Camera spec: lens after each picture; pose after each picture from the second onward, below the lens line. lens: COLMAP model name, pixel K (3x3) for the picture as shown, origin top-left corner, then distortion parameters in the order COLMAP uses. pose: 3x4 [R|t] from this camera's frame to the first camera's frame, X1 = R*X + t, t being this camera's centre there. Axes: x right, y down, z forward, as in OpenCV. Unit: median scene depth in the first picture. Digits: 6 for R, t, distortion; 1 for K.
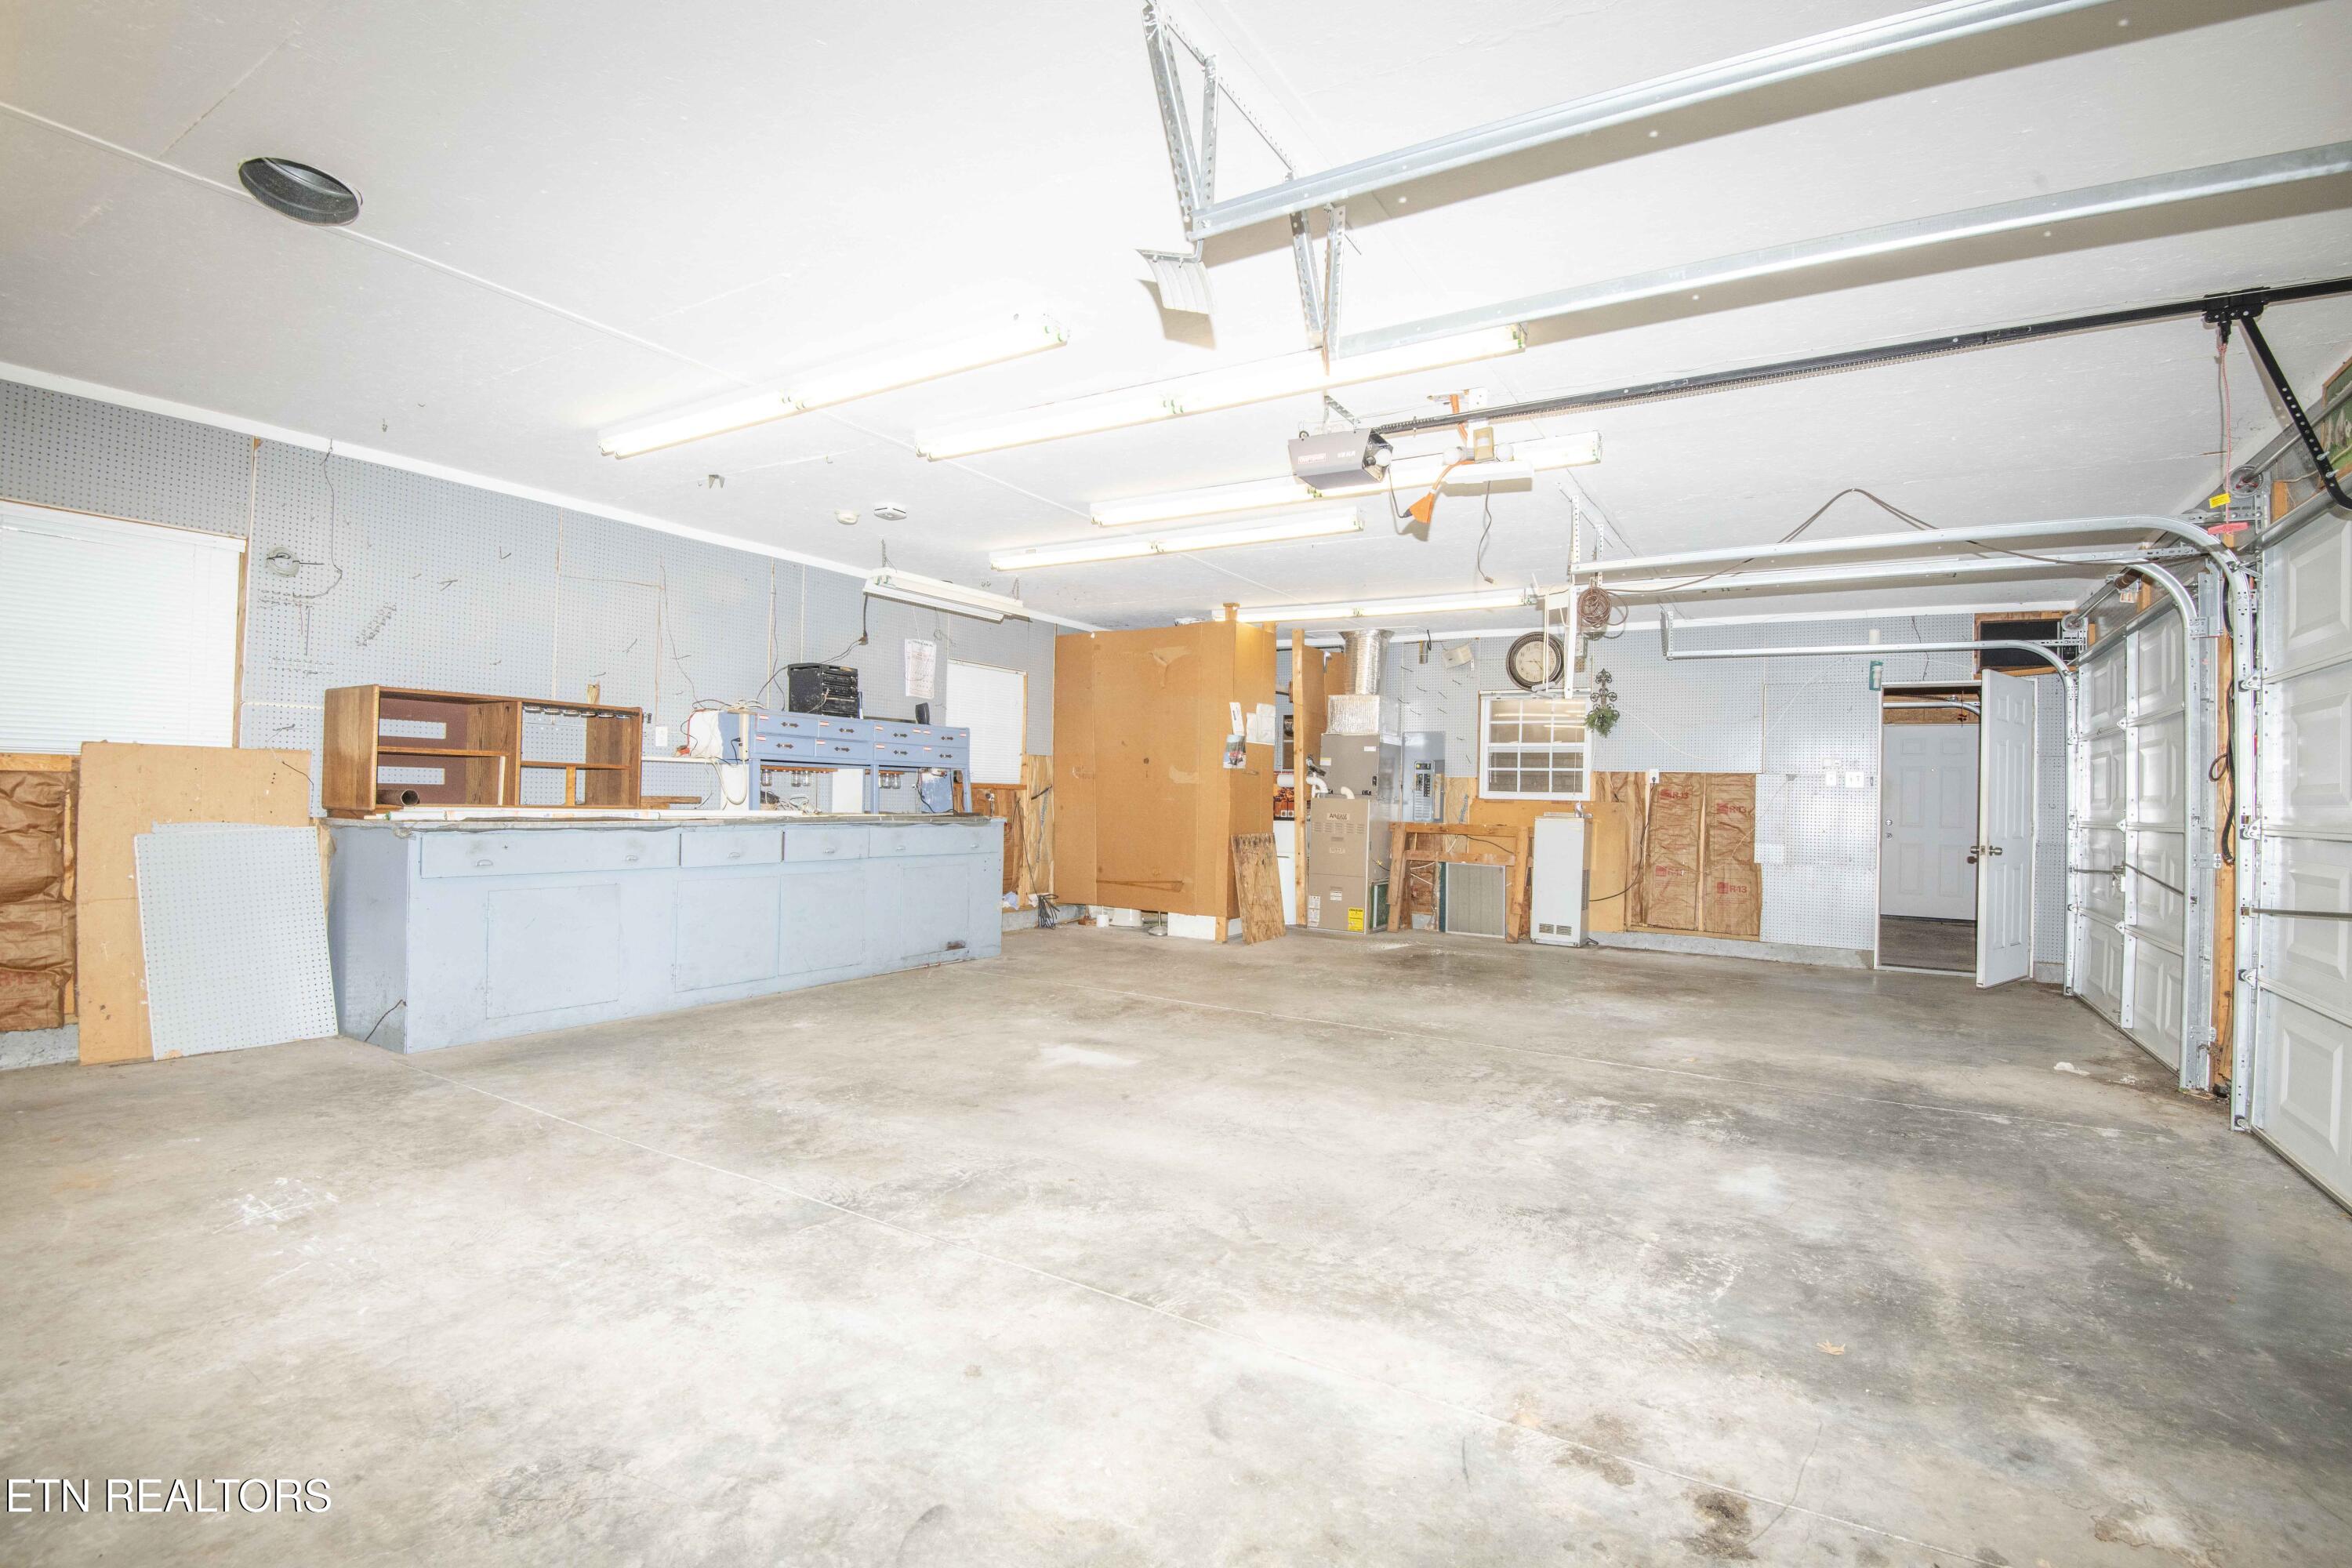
lens RADIAL K [[1090.8, 0, 1189.0], [0, 1090.8, 785.6], [0, 0, 1]] dist [-0.017263, -0.013781]
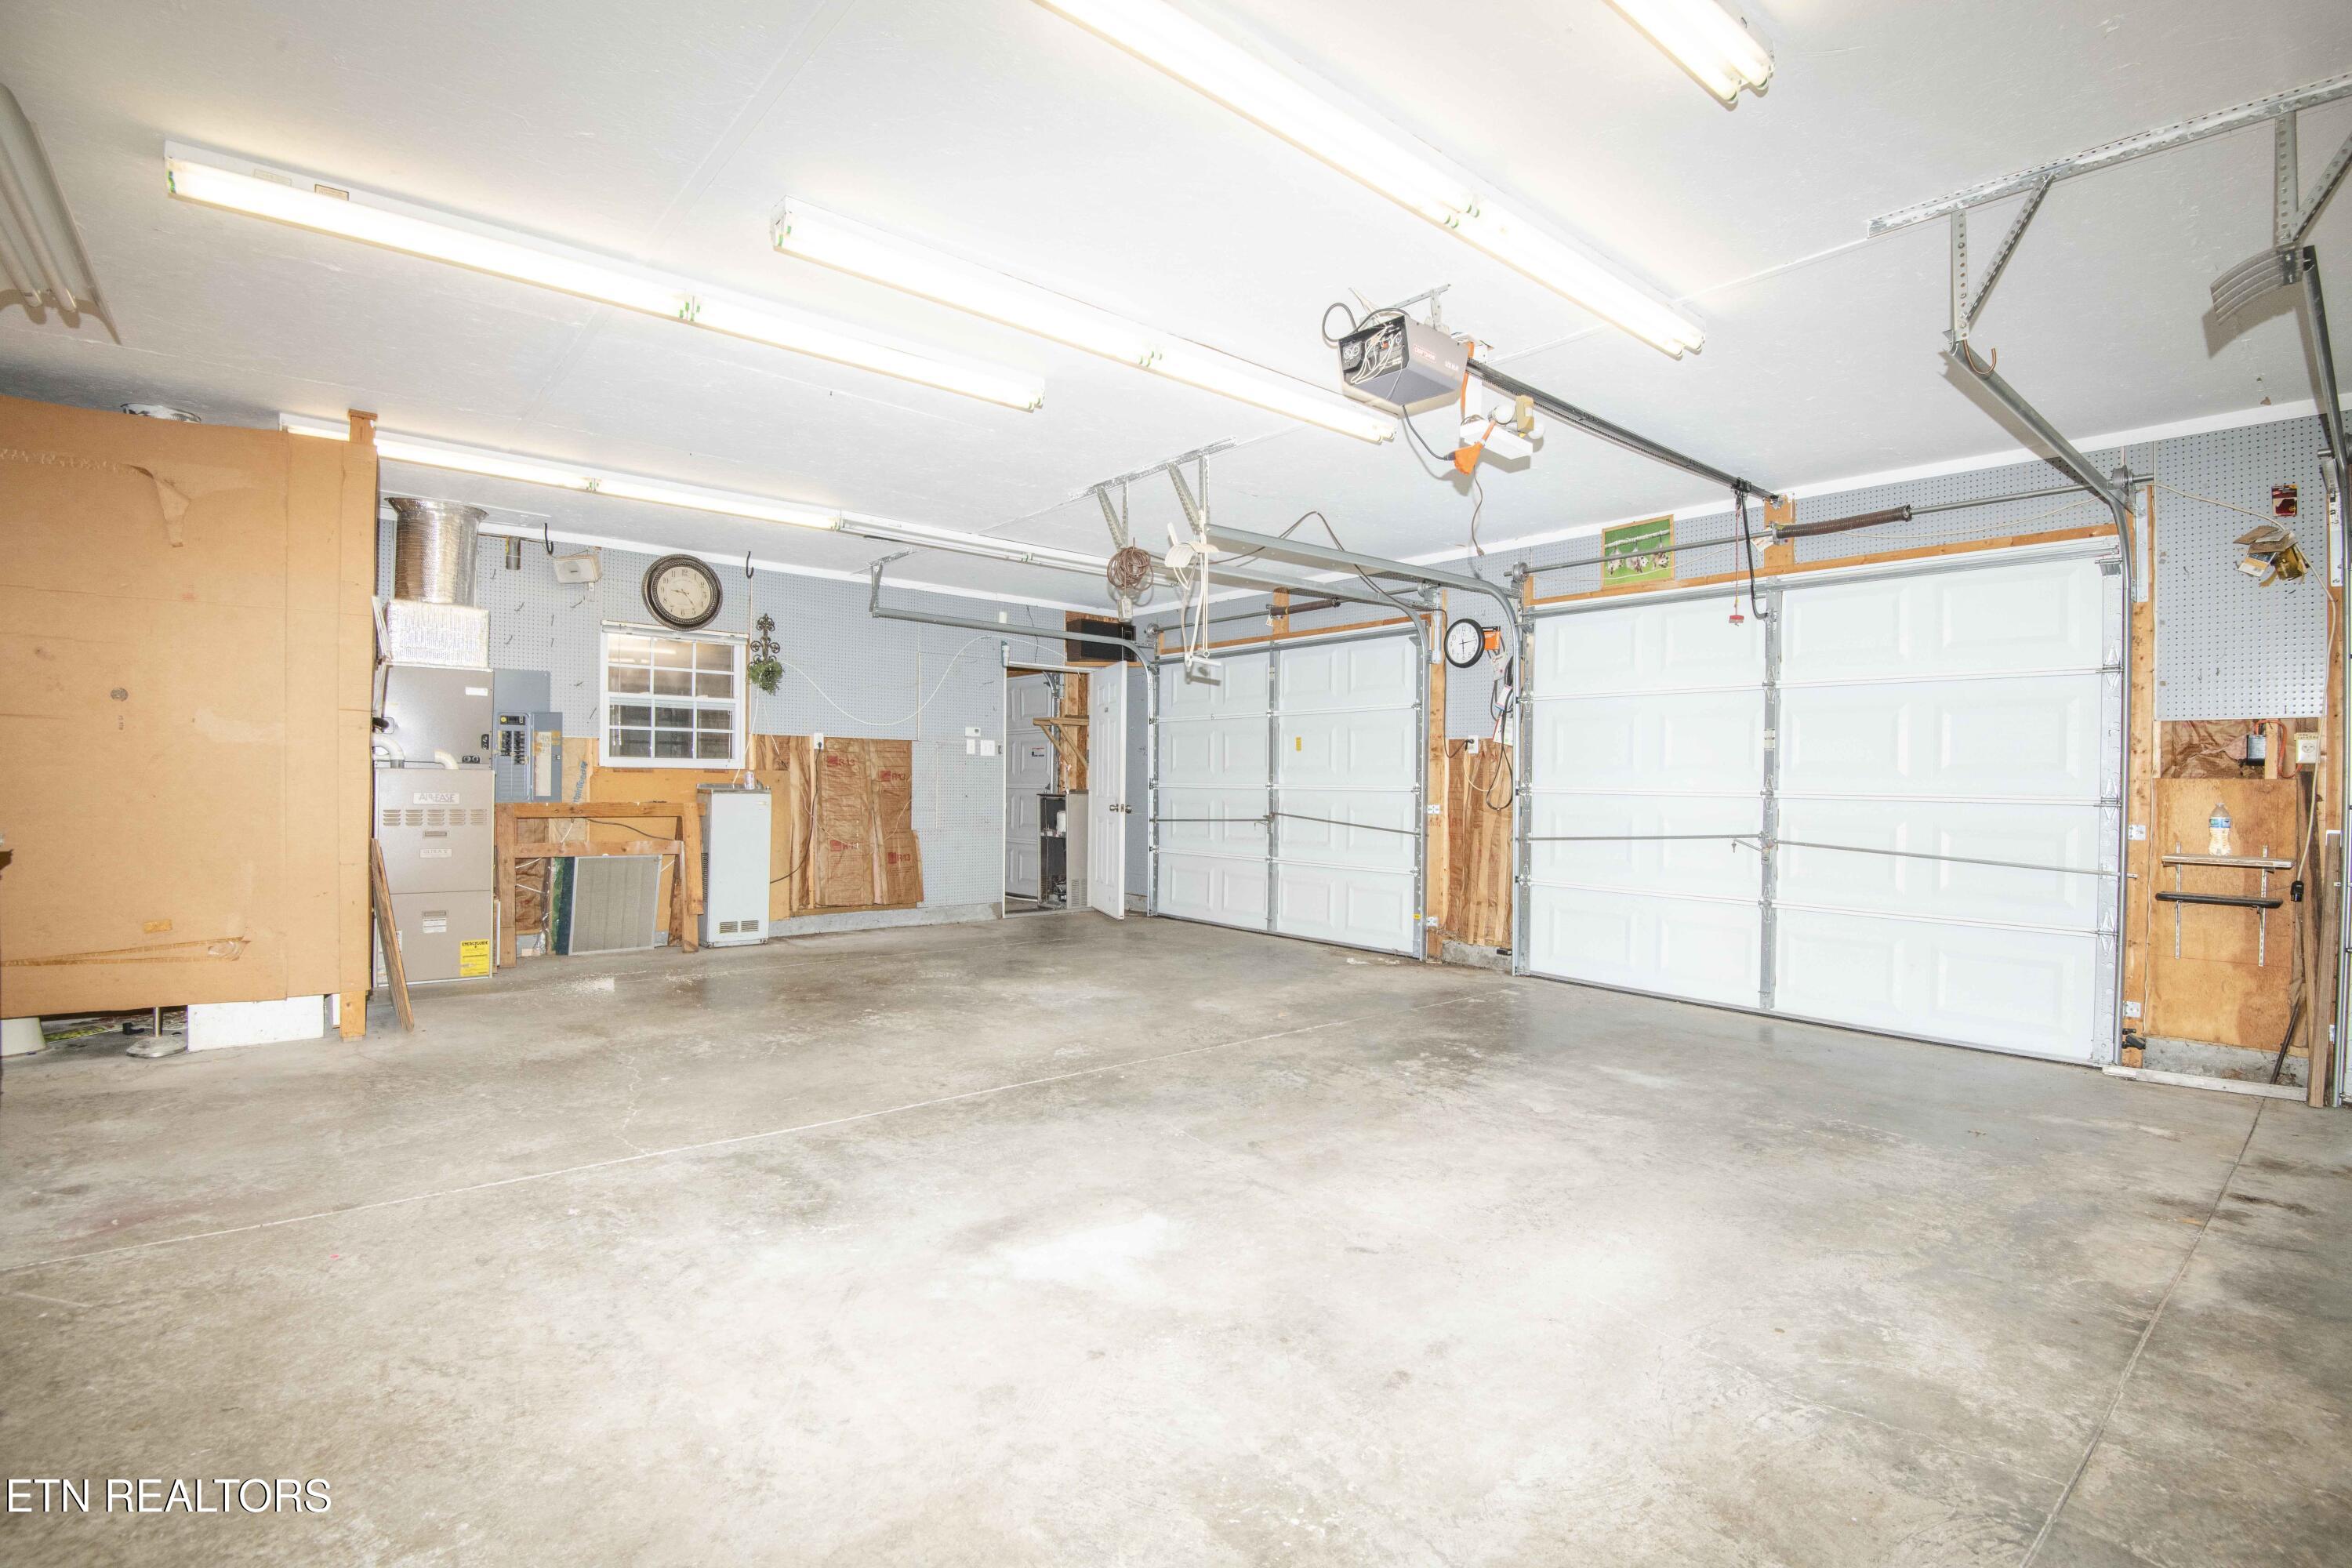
lens RADIAL K [[1090.8, 0, 1172.9], [0, 1090.8, 784.3], [0, 0, 1]] dist [-0.017263, -0.013781]
pose [[0.318283, -0.024069, 0.947690, -0.634571], [-0.013643, 0.999458, 0.029966, -0.007331], [-0.947897, -0.022467, 0.317782, 0.824787]]
